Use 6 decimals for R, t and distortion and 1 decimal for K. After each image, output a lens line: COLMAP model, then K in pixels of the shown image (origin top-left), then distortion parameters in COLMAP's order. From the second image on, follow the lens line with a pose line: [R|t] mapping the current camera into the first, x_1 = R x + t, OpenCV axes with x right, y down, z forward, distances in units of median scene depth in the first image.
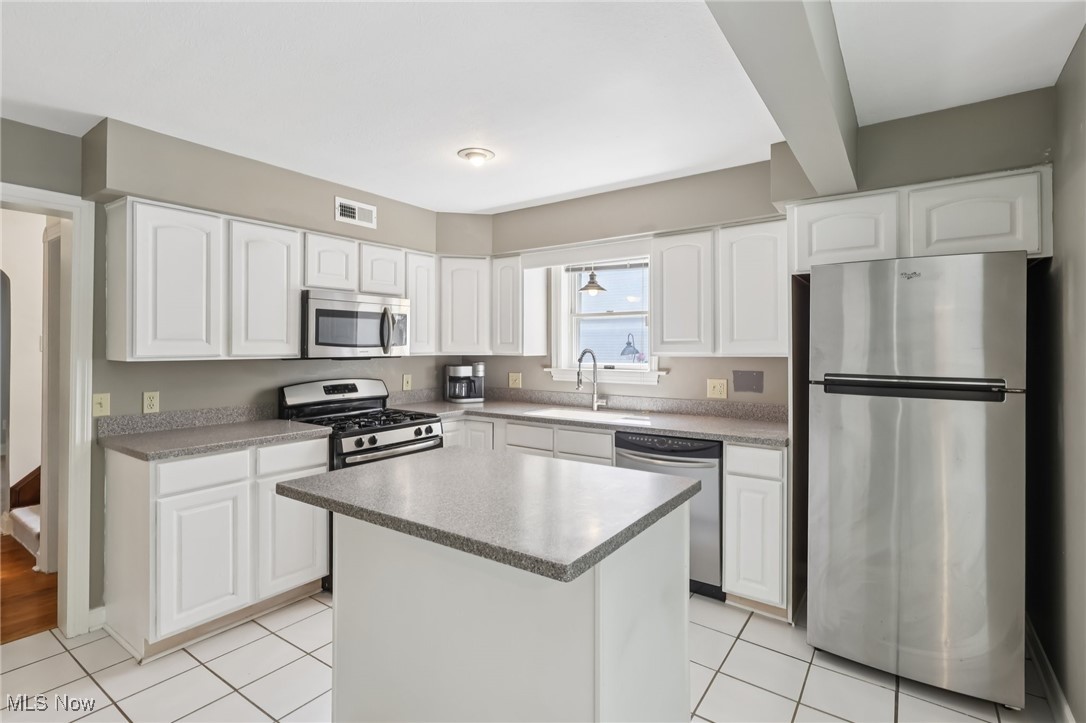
lens RADIAL K [[510.8, 0, 538.0], [0, 510.8, 356.6], [0, 0, 1]] dist [-0.003062, -0.000189]
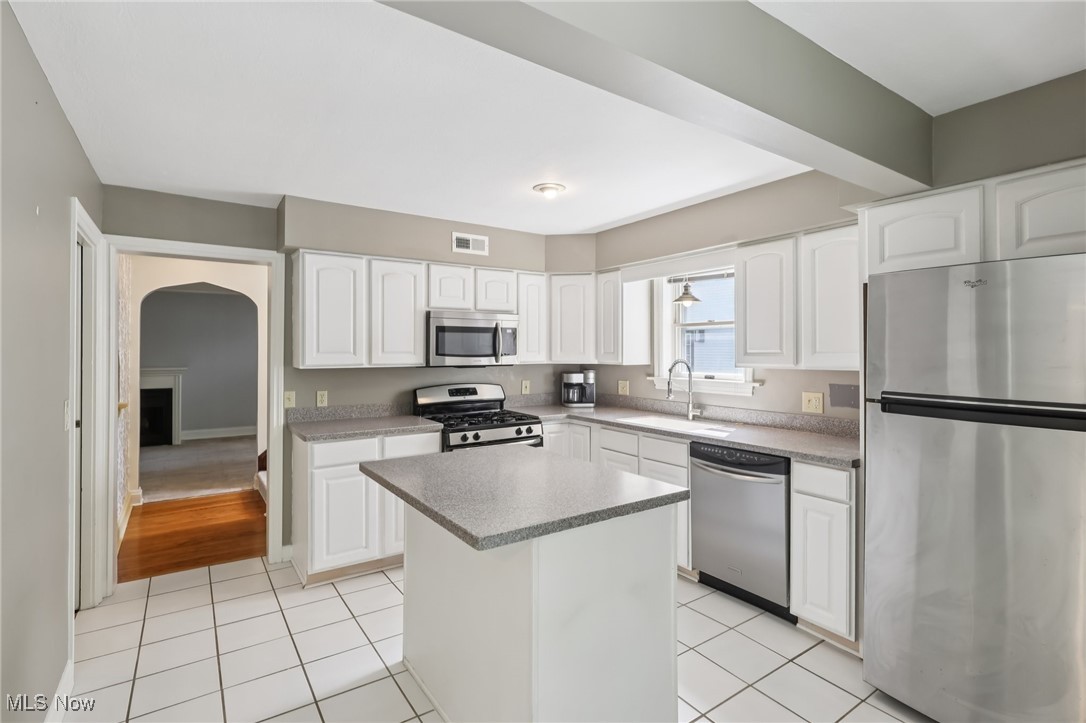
lens RADIAL K [[507.8, 0, 543.0], [0, 507.8, 361.5], [0, 0, 1]] dist [-0.000757, -0.000307]
pose [[0.940606, 0.006792, -0.339431, 0.213074], [-0.005702, 0.999975, 0.004211, -0.014978], [0.339451, -0.002026, 0.940622, -0.052805]]
